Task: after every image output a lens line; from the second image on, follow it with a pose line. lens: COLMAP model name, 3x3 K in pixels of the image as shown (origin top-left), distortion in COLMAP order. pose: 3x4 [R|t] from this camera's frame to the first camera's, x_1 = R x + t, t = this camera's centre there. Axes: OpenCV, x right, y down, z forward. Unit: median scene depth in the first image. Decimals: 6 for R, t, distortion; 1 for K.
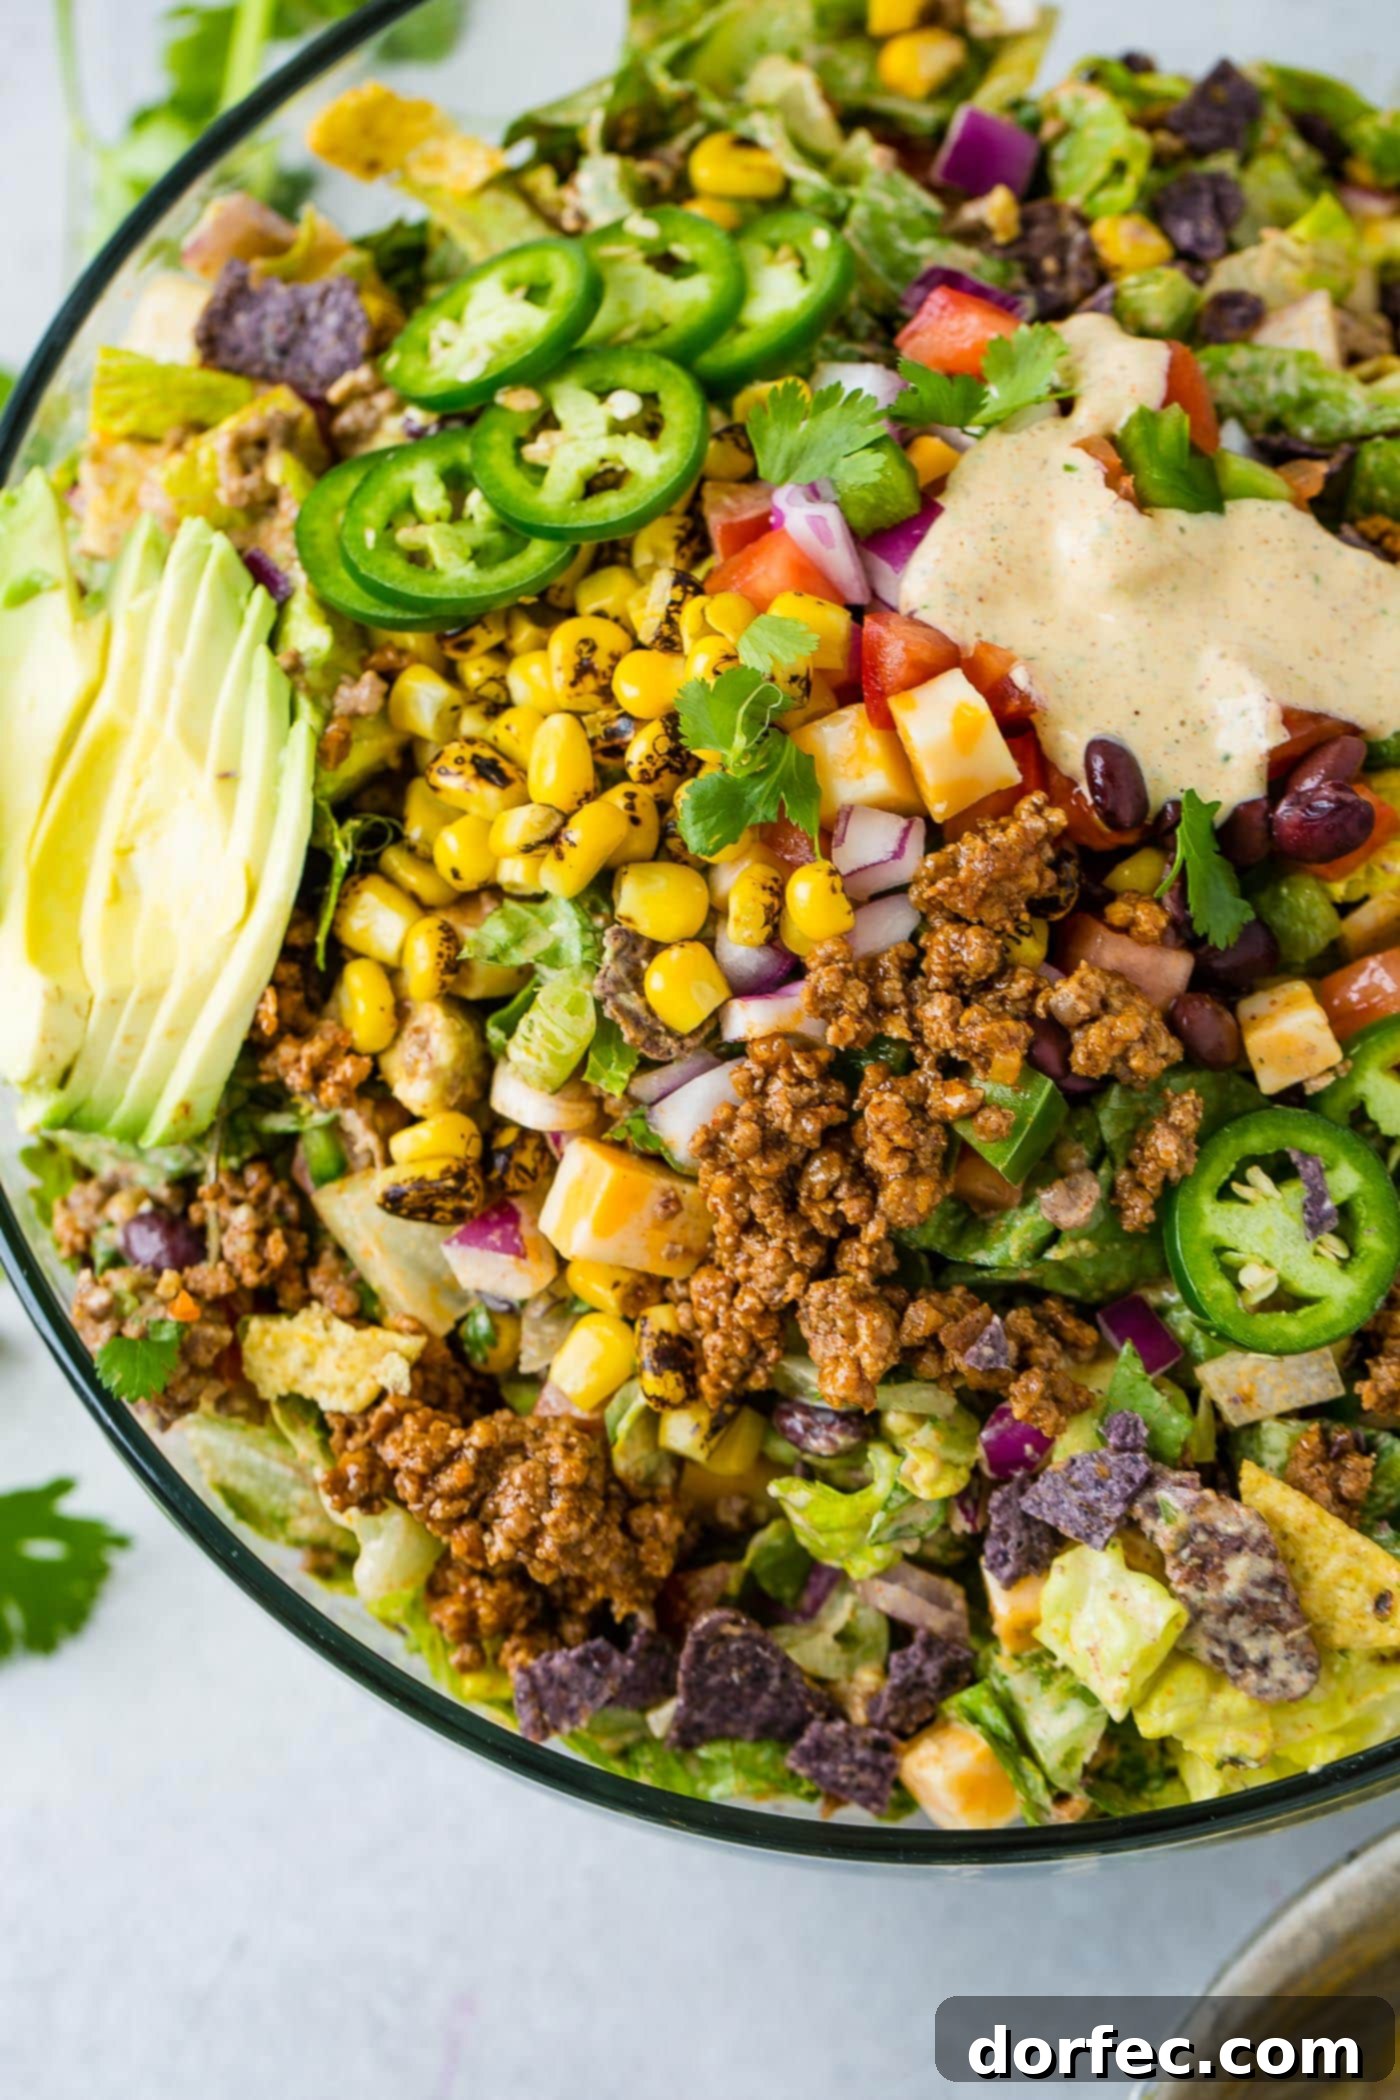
lens RADIAL K [[6637.4, 0, 700.0], [0, 6637.4, 1050.0], [0, 0, 1]] dist [-0.059561, 5.682610]
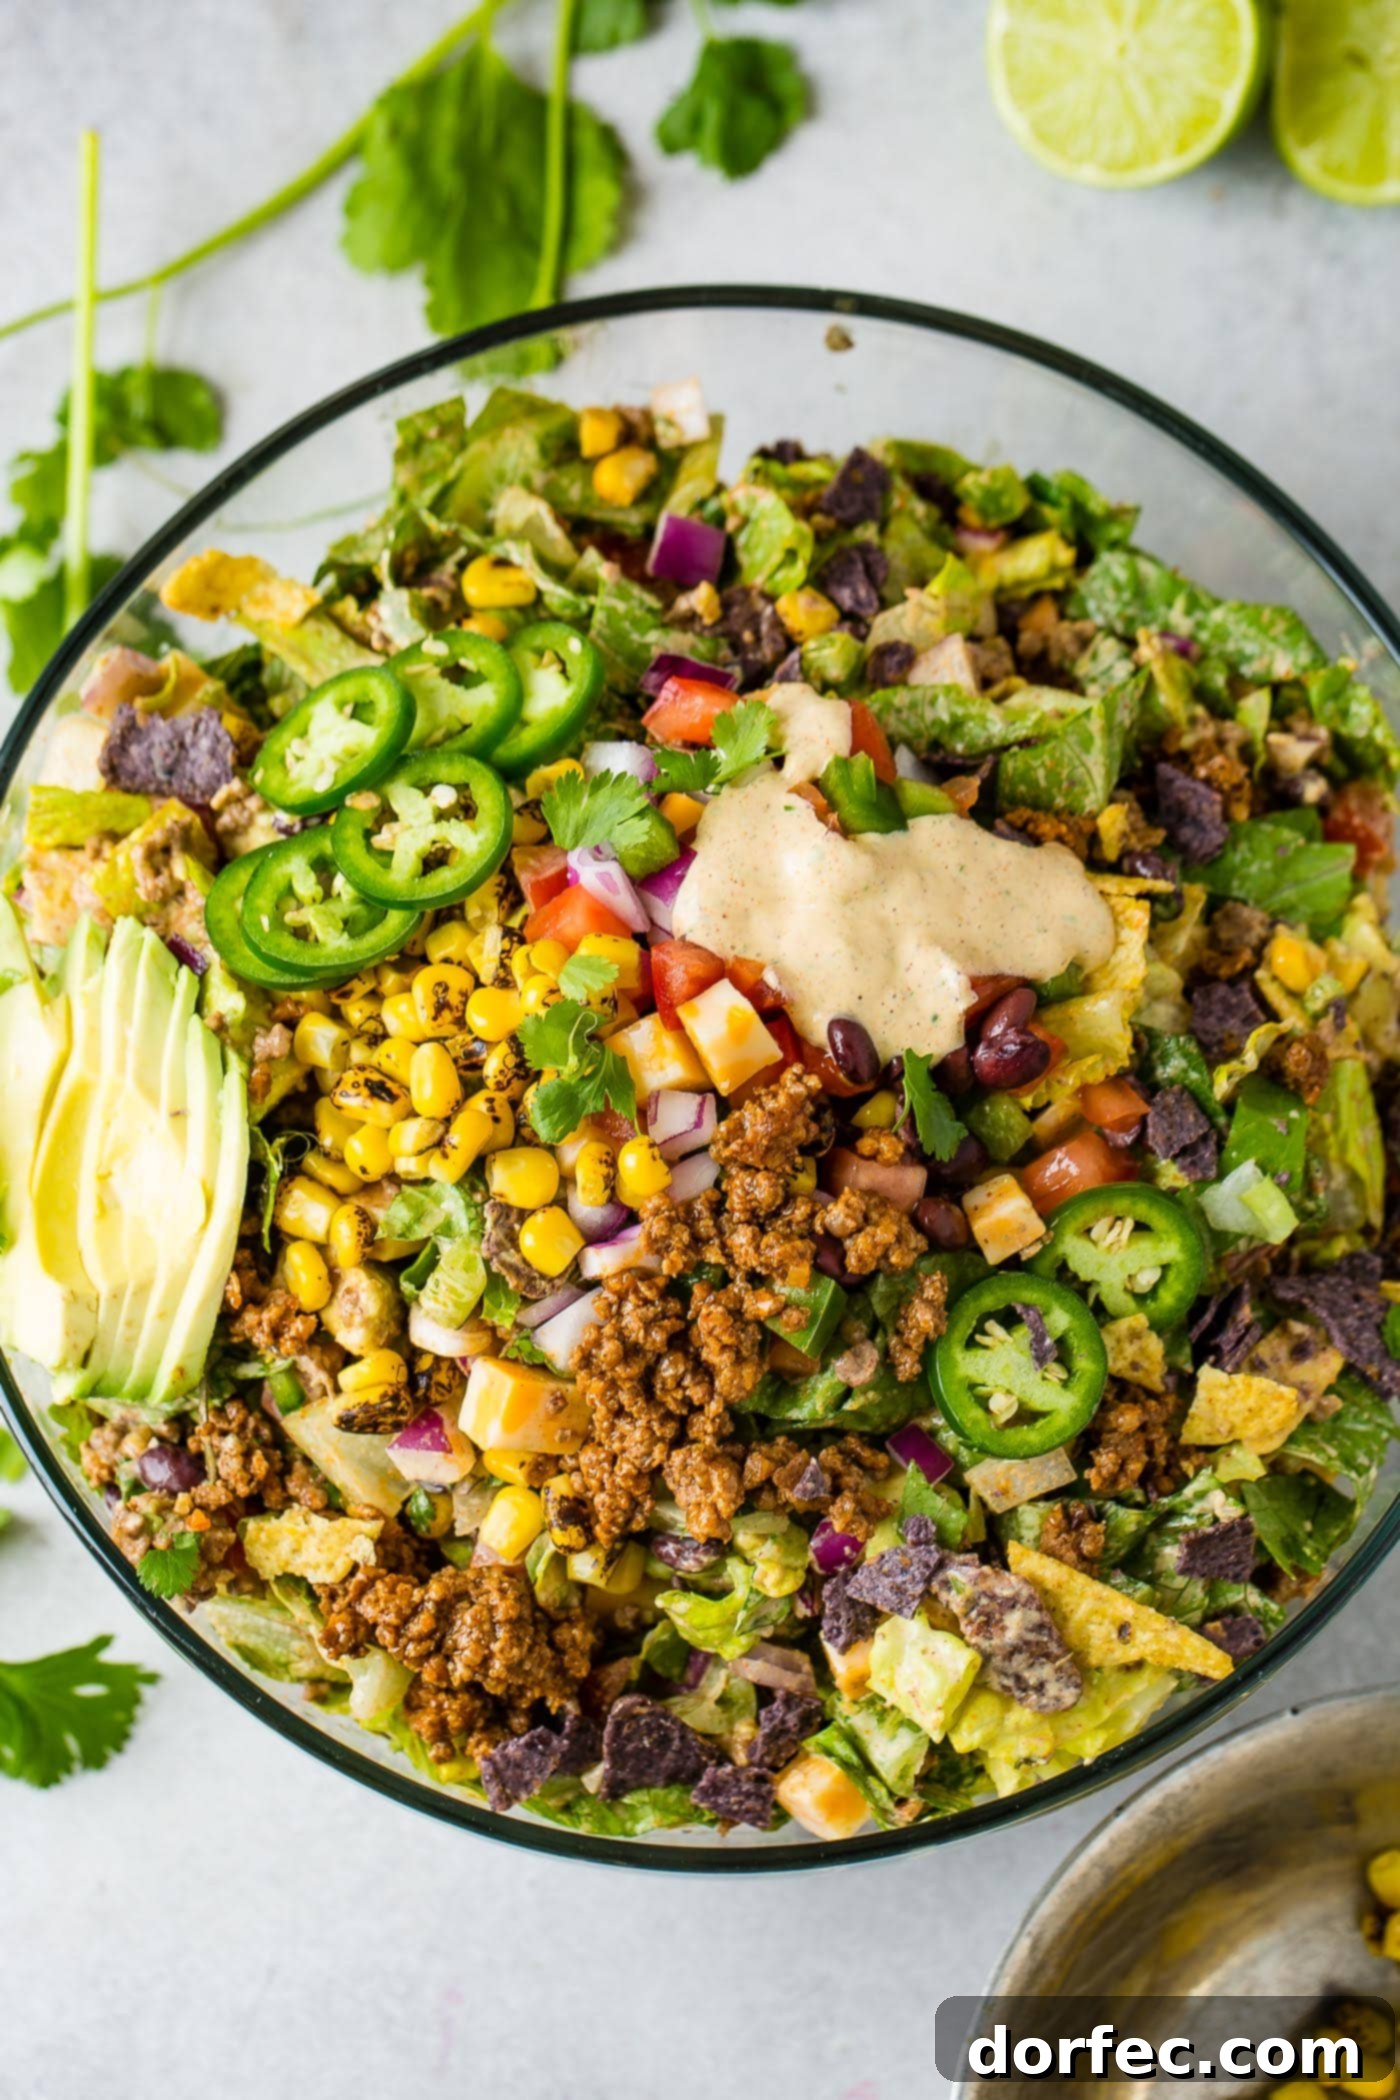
lens RADIAL K [[6808.0, 0, 700.0], [0, 6808.0, 1050.0], [0, 0, 1]] dist [-0.068438, 1.037594]
pose [[0.990835, -0.123276, 0.055222, -0.042527], [0.120829, 0.991622, 0.045667, -0.104729], [-0.060389, -0.038576, 0.997429, -0.353210]]
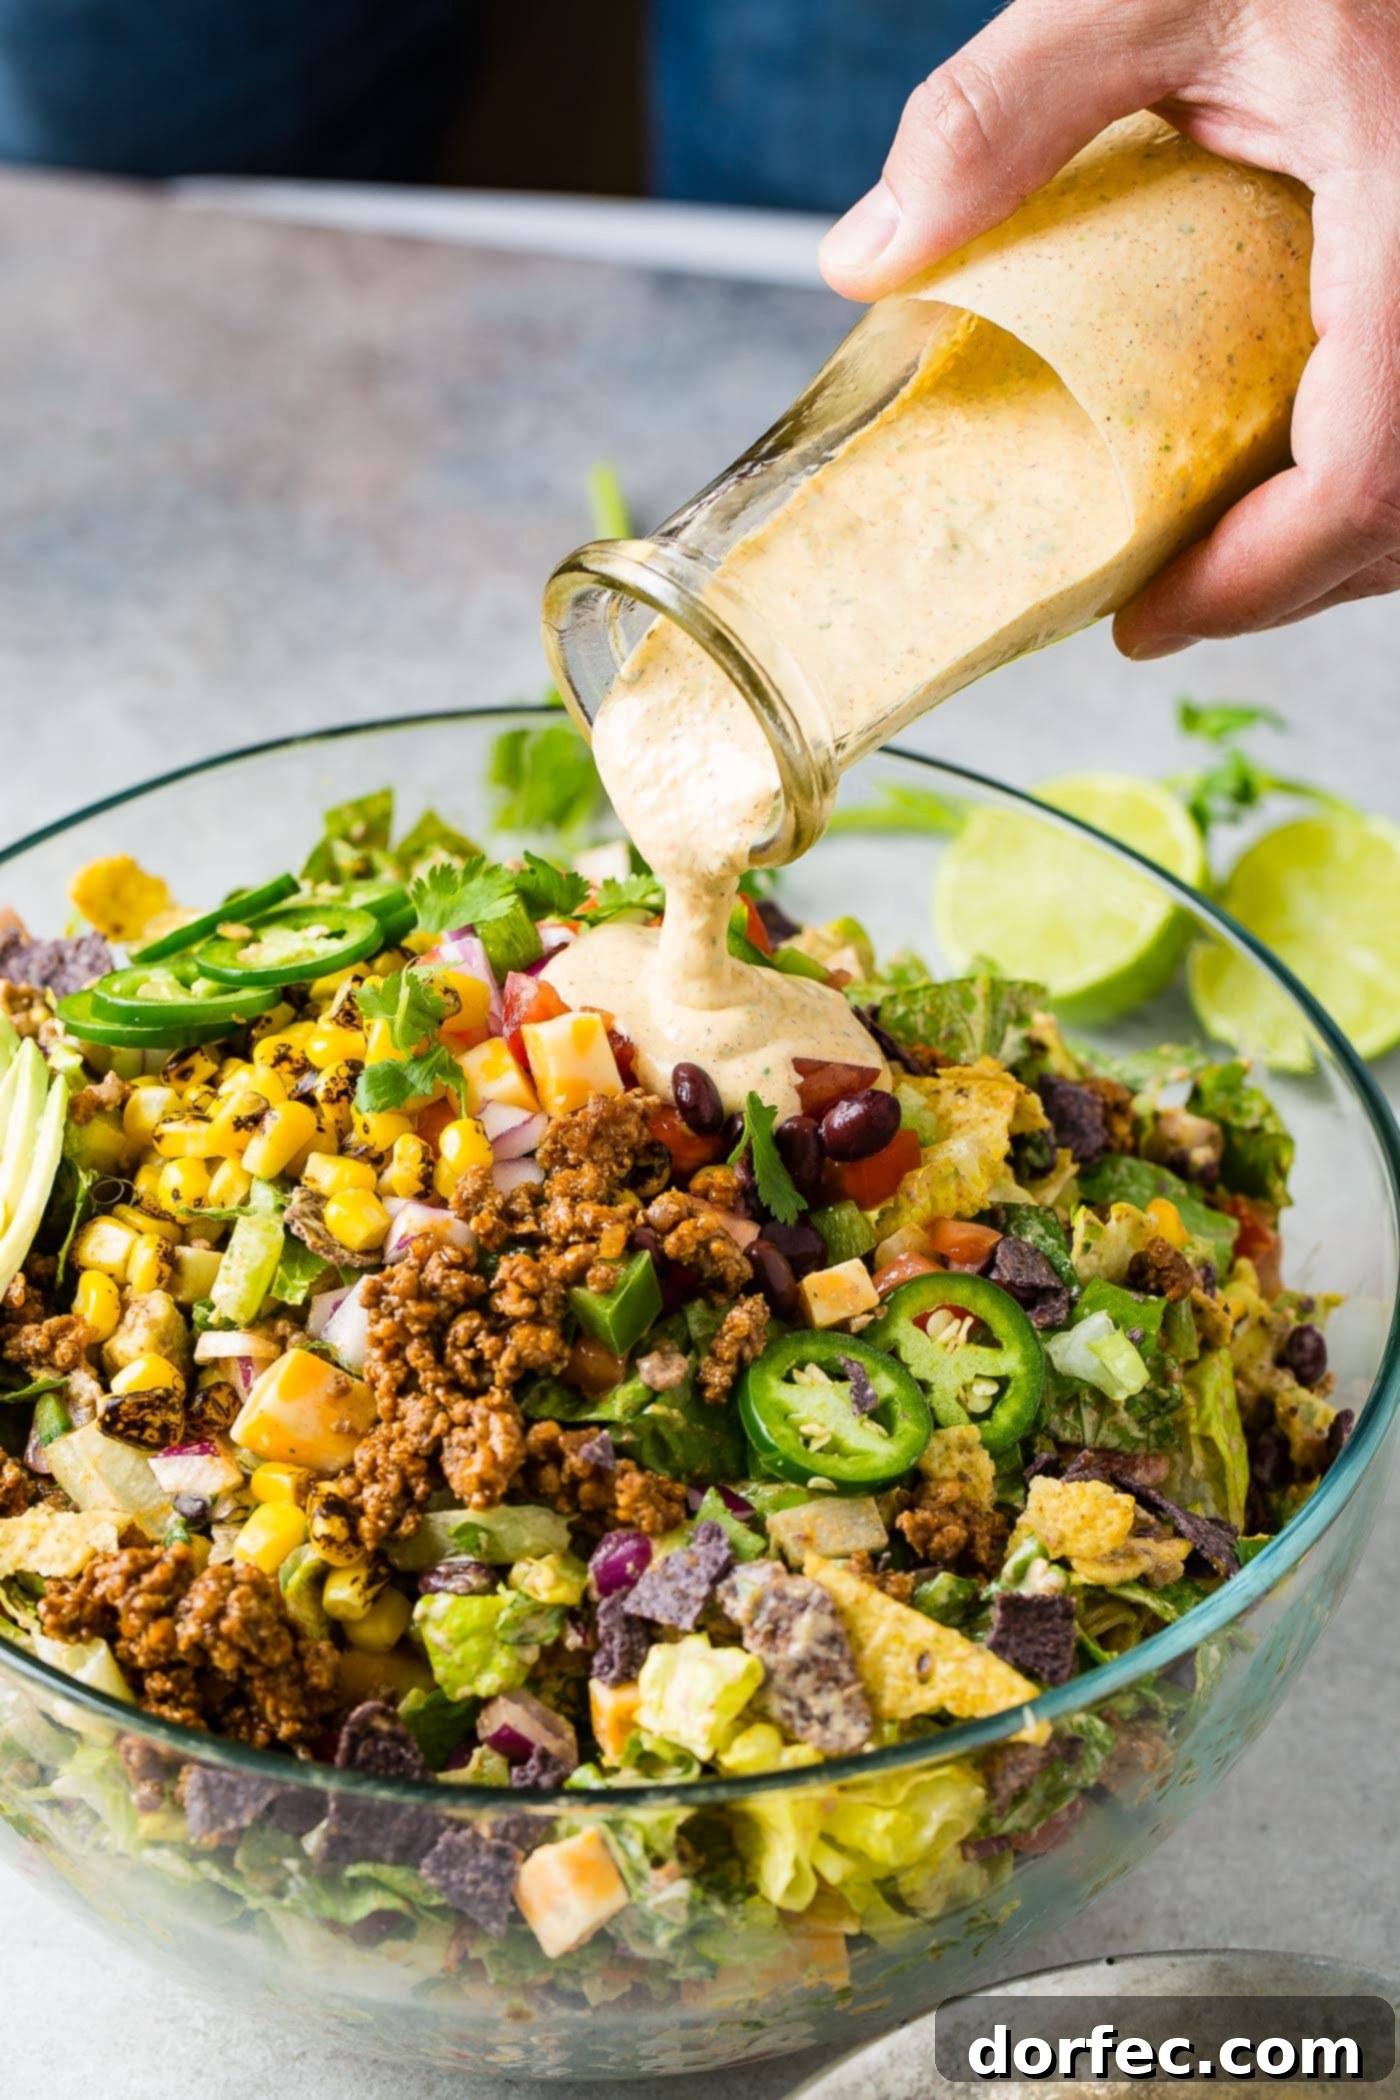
lens RADIAL K [[6637.4, 0, 700.0], [0, 6637.4, 1050.0], [0, 0, 1]] dist [-0.059561, 5.682610]
pose [[0.997457, 0.036436, 0.061246, -0.015481], [0.007688, 0.799389, -0.600765, 0.712826], [-0.070849, 0.599708, 0.797076, -0.025591]]
